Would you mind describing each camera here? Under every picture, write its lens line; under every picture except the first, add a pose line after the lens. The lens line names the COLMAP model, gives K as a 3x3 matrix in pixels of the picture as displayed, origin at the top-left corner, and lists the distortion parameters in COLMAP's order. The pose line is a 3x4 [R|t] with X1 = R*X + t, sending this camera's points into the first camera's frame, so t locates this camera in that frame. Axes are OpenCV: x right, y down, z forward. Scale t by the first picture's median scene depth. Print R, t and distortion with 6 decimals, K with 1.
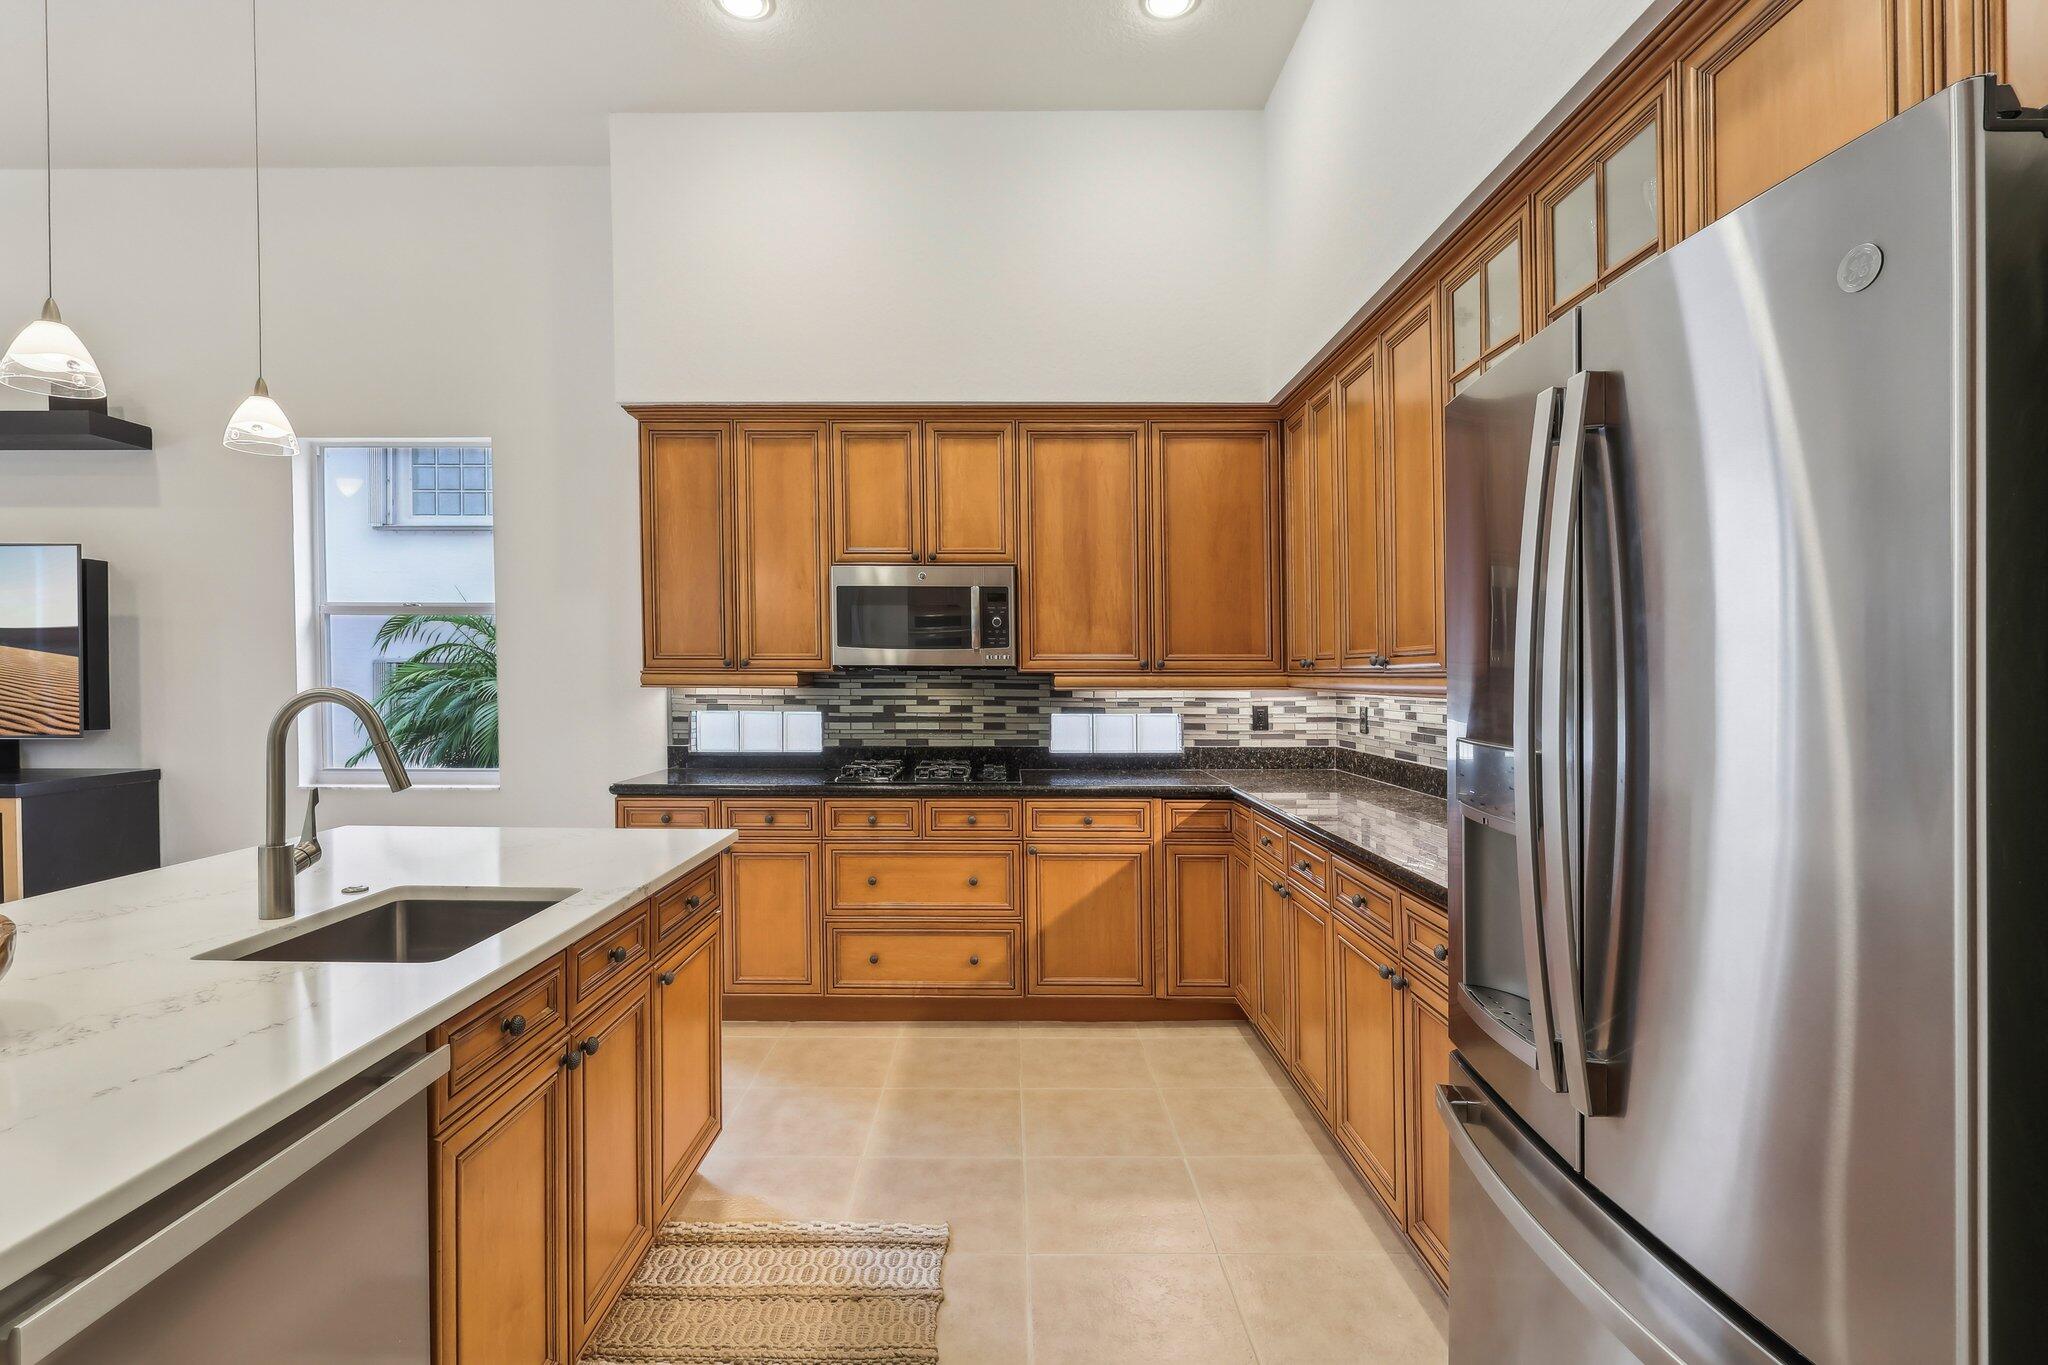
lens RADIAL K [[944.9, 0, 1019.9], [0, 944.9, 682.4], [0, 0, 1]] dist [-0.002356, 0.000490]
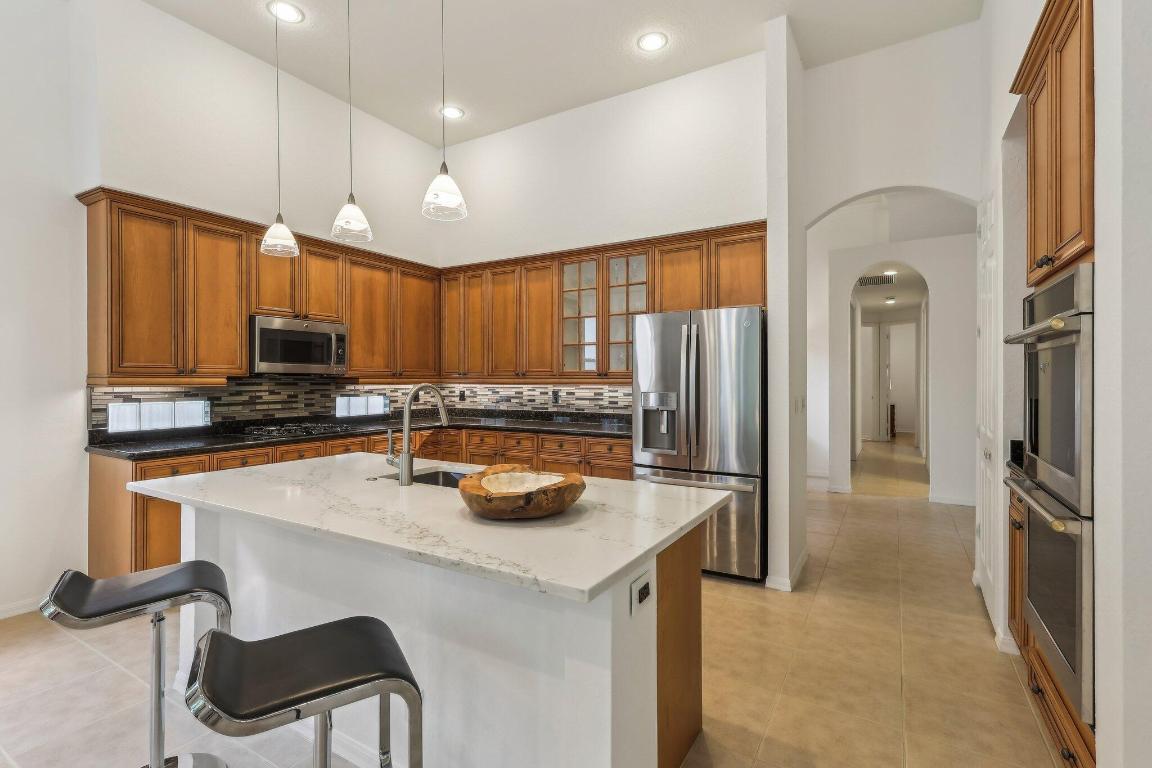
lens RADIAL K [[531.5, 0, 573.7], [0, 531.5, 383.9], [0, 0, 1]] dist [-0.002356, 0.000490]
pose [[0.507362, -0.009409, 0.861682, -0.682177], [0.008638, 0.999946, 0.005832, 0.002079], [-0.861690, 0.004484, 0.507416, -0.005646]]
